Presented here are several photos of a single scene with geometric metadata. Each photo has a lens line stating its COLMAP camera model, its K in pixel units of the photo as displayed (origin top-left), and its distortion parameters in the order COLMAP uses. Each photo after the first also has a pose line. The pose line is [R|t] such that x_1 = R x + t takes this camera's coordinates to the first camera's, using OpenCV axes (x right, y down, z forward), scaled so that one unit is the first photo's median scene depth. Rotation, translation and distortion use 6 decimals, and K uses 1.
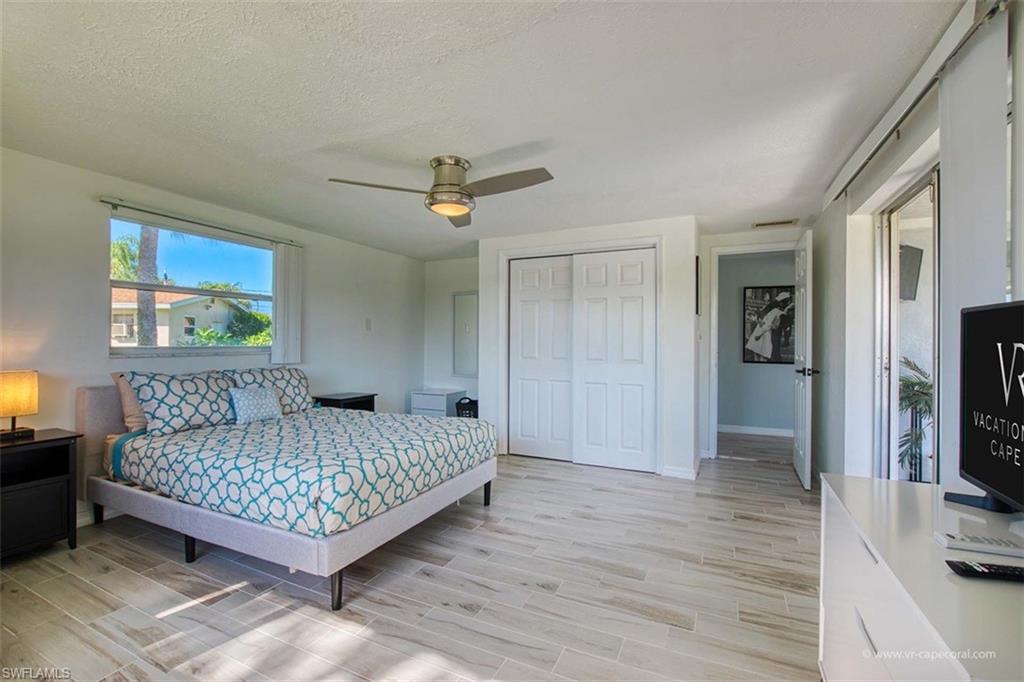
lens RADIAL K [[443.5, 0, 515.6], [0, 443.5, 341.7], [0, 0, 1]] dist [-0.018934, -0.000383]
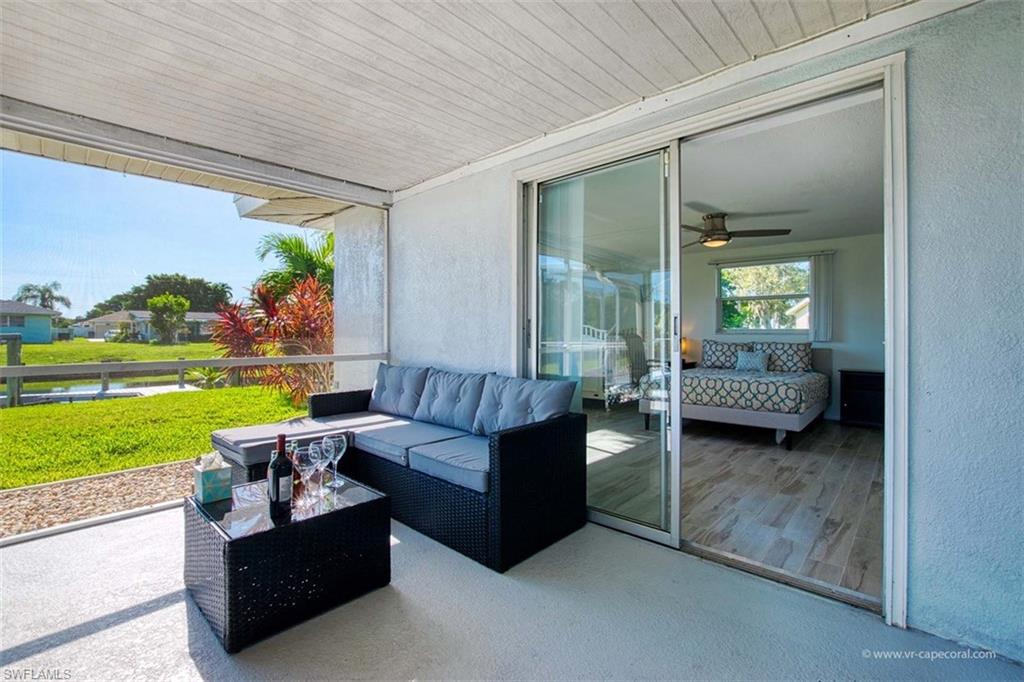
lens RADIAL K [[443.5, 0, 513.9], [0, 443.5, 334.1], [0, 0, 1]] dist [-0.018934, -0.000383]
pose [[-0.294136, -0.003558, -0.955757, 1.606988], [-0.001202, 0.999994, -0.003353, 0.048911], [0.955763, 0.000163, -0.294139, 0.719449]]
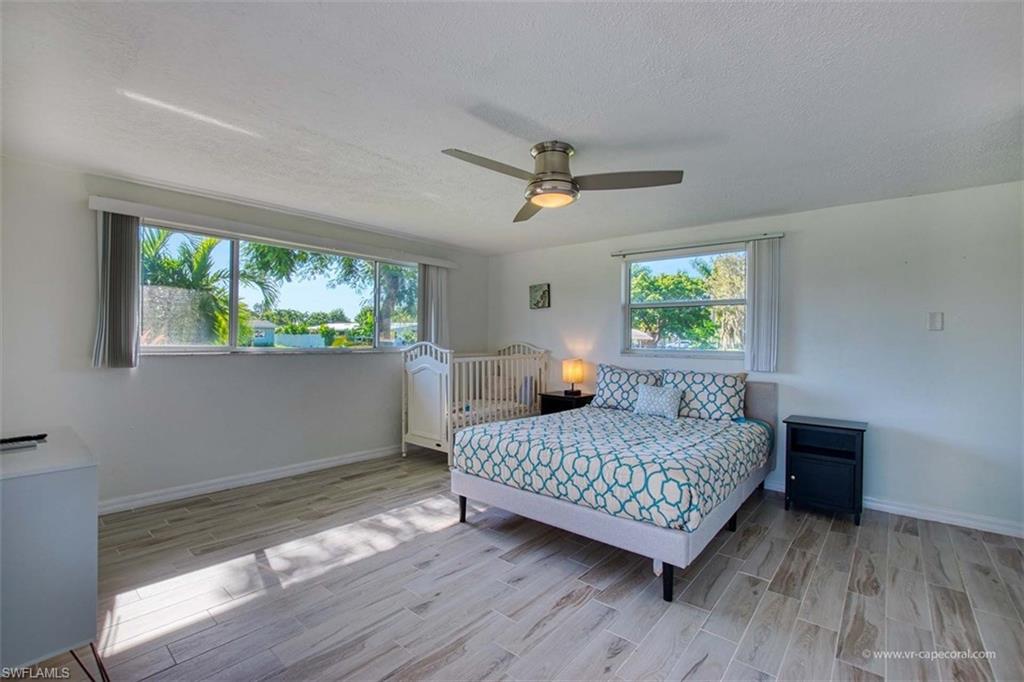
lens RADIAL K [[443.5, 0, 516.7], [0, 443.5, 338.4], [0, 0, 1]] dist [-0.018934, -0.000383]
pose [[-0.254315, -0.013400, -0.967029, 0.719481], [-0.011882, 0.999872, -0.010730, -0.002503], [0.967049, 0.008761, -0.254441, 1.104694]]
